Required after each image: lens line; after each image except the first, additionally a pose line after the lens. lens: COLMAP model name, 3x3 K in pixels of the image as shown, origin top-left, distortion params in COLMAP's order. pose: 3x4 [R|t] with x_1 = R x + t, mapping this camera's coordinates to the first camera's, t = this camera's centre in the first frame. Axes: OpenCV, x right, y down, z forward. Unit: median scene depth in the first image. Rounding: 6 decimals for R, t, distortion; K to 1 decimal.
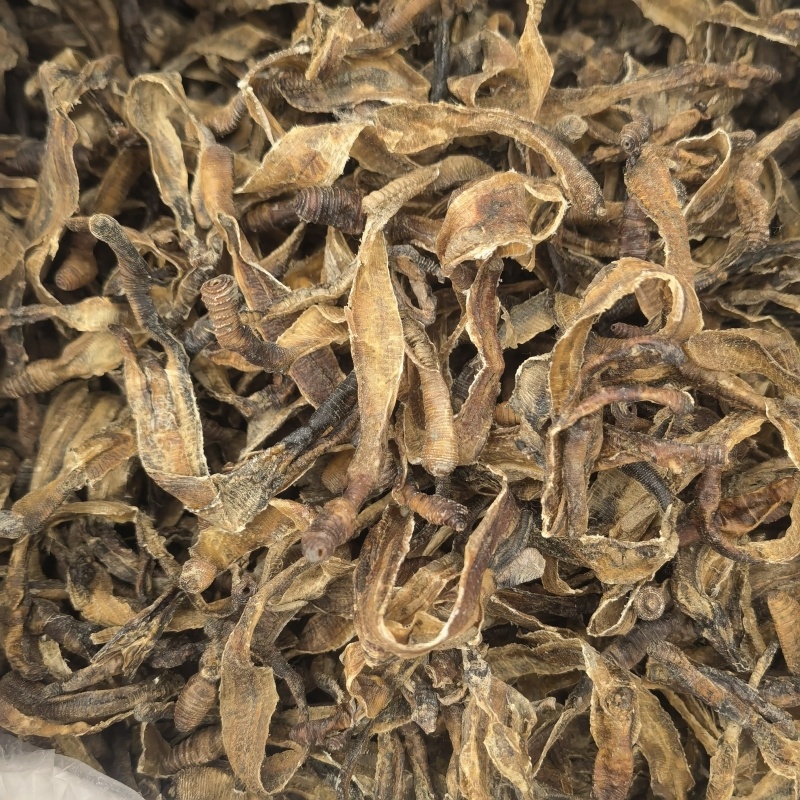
lens RADIAL K [[943.5, 0, 401.1], [0, 943.5, 394.6], [0, 0, 1]] dist [-0.026768, 0.000000]
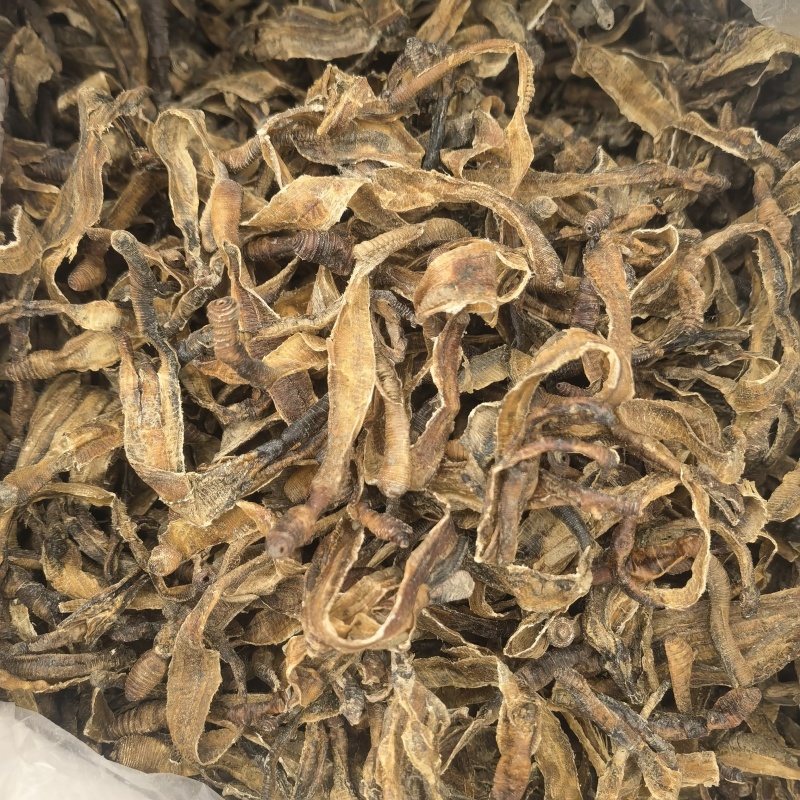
lens RADIAL K [[943.5, 0, 398.8], [0, 943.5, 404.7], [0, 0, 1]] dist [-0.026768, 0.000000]
pose [[0.991040, 0.123830, 0.050050, -0.019357], [-0.122645, 0.992107, -0.026106, 0.004402], [-0.052887, 0.019734, 0.998405, -0.122986]]
